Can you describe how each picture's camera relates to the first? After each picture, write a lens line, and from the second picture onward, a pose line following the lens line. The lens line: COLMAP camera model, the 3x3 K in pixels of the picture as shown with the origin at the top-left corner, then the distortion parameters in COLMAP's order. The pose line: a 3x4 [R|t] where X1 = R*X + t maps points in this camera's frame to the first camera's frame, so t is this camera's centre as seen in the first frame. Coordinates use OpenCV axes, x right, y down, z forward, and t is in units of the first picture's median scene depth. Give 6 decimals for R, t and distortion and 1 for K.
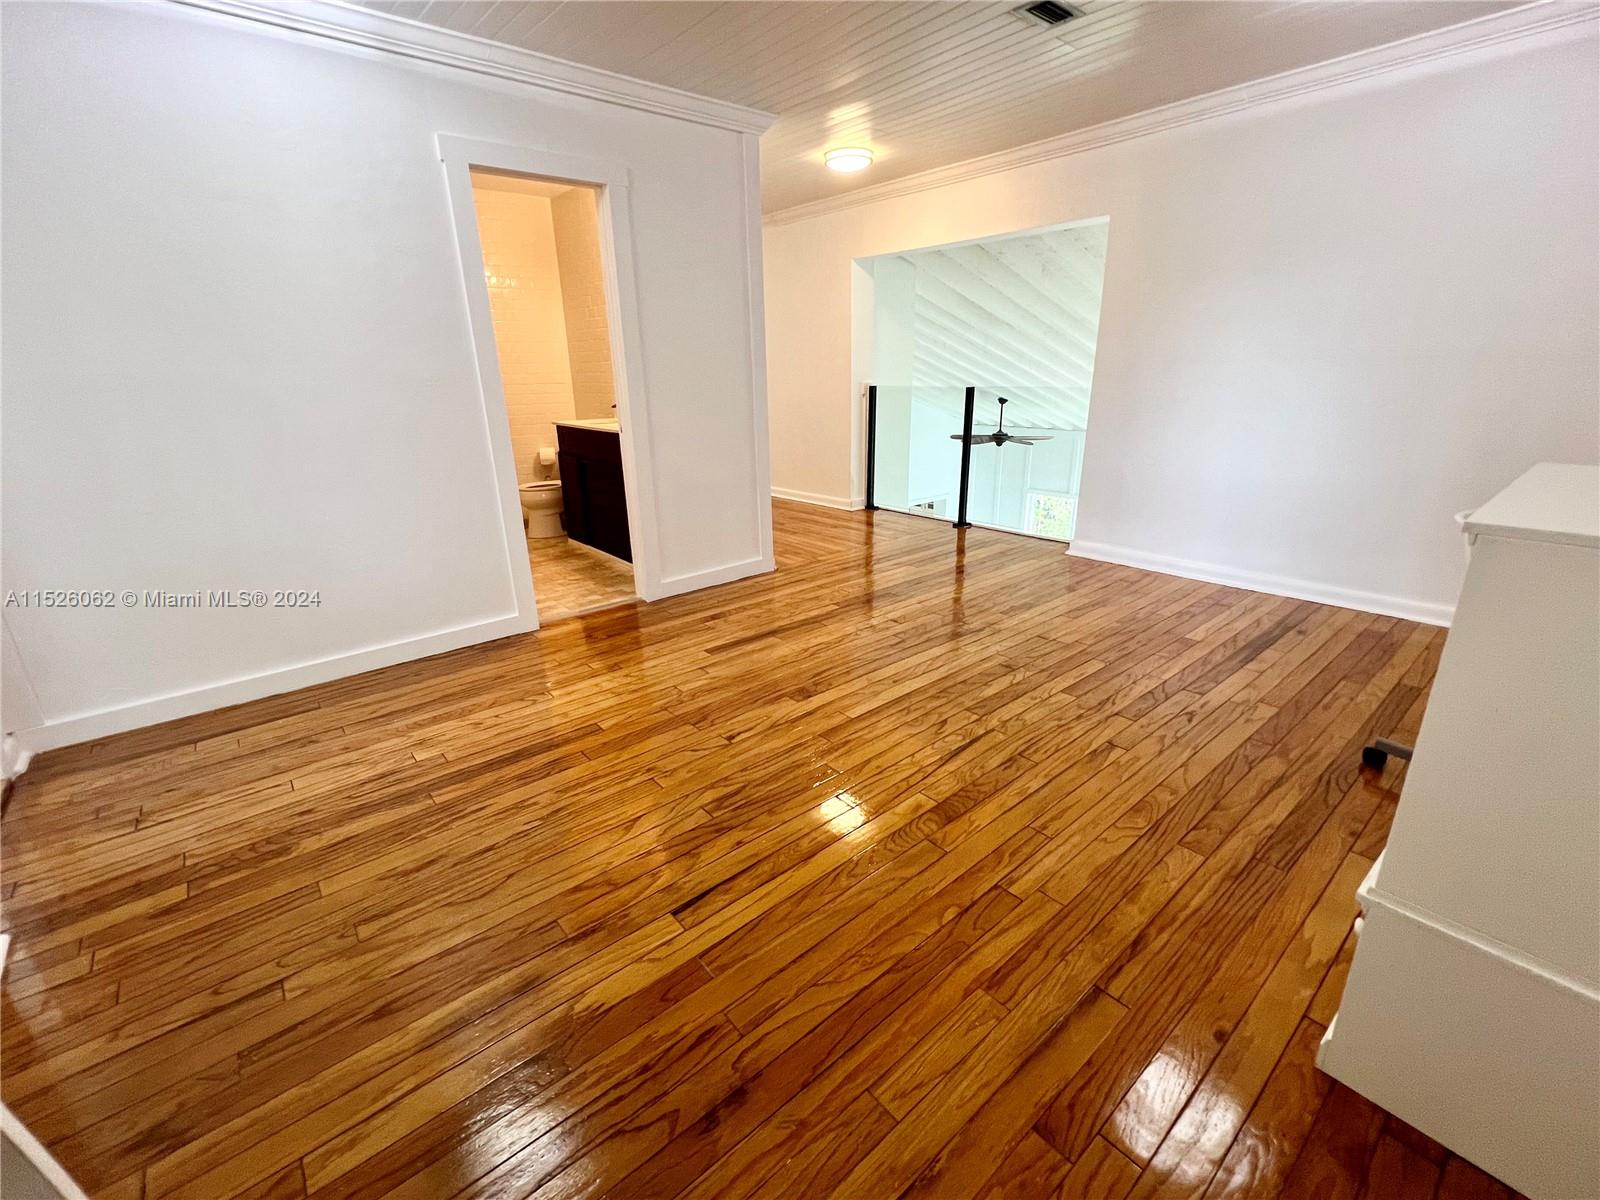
lens RADIAL K [[707.7, 0, 799.8], [0, 707.7, 599.8], [0, 0, 1]] dist [0.002272, 0.000628]
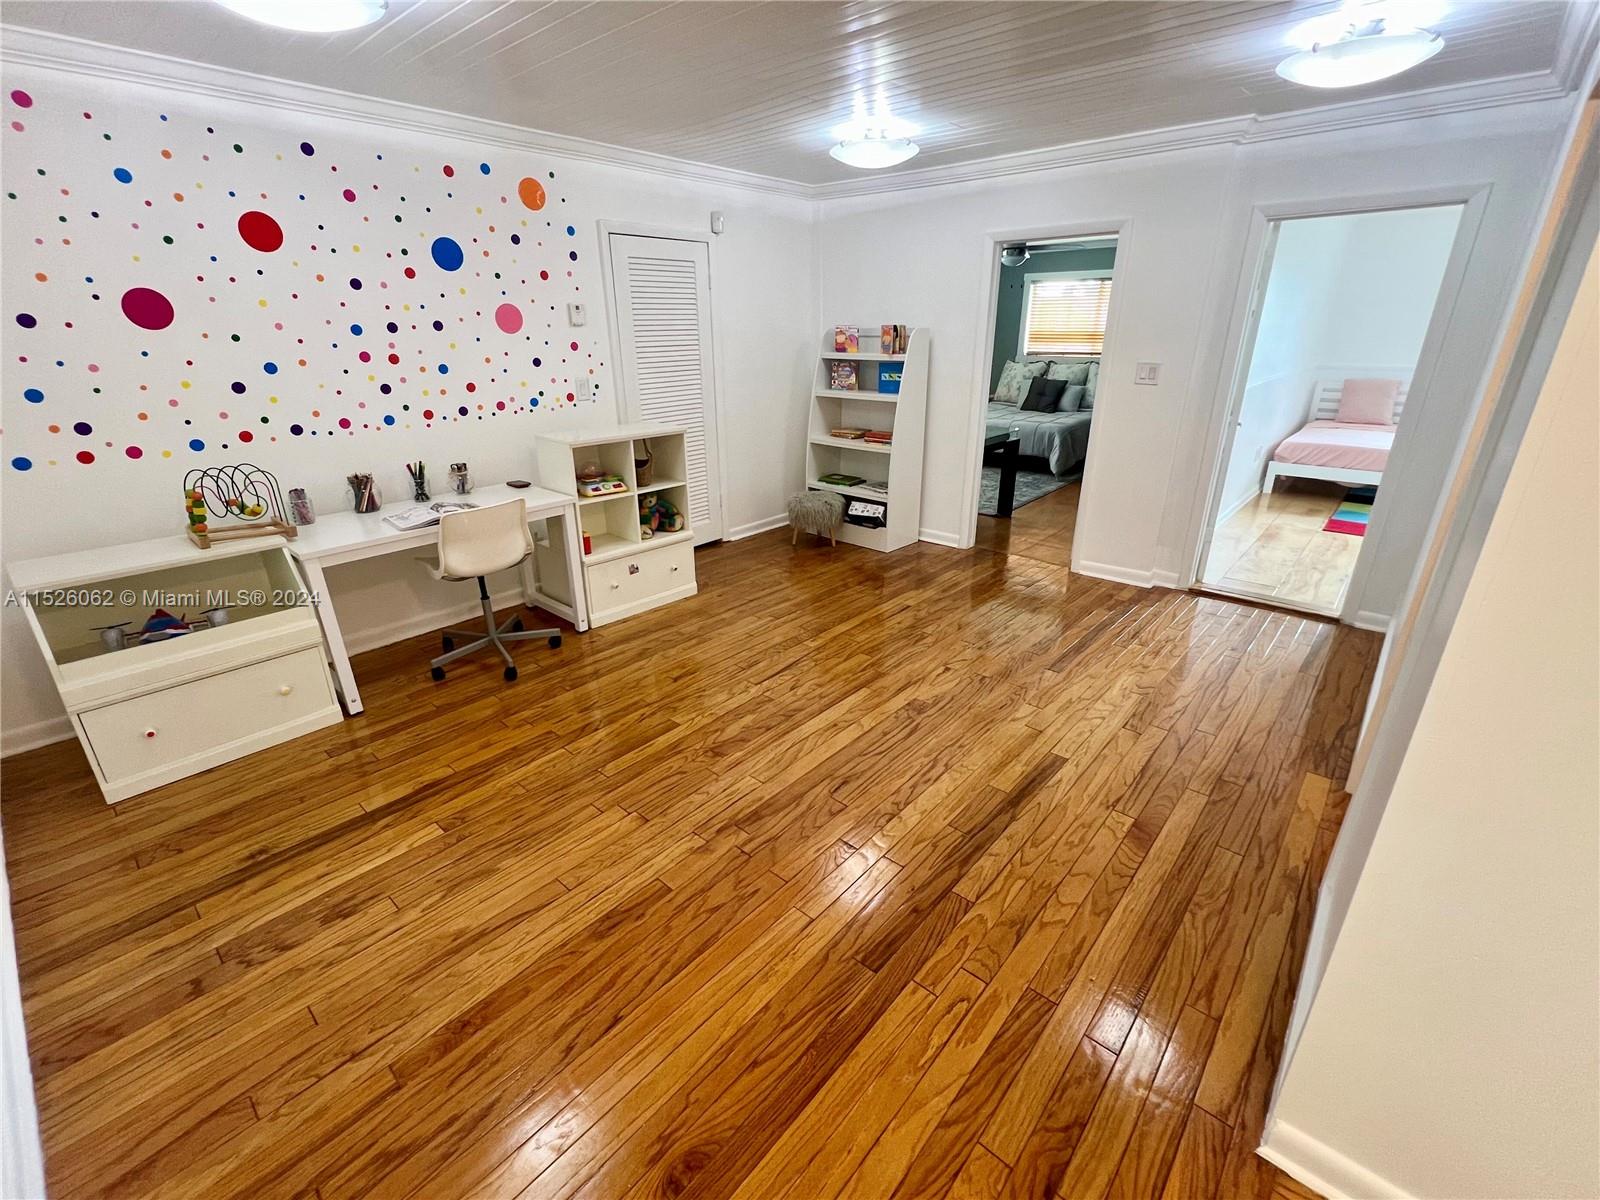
lens RADIAL K [[707.7, 0, 799.2], [0, 707.7, 603.9], [0, 0, 1]] dist [0.002272, 0.000628]
pose [[-0.989737, 0.078117, -0.119662, 0.302711], [-0.016938, 0.767335, 0.641023, -0.689118], [0.141895, 0.636471, -0.758136, 1.703844]]
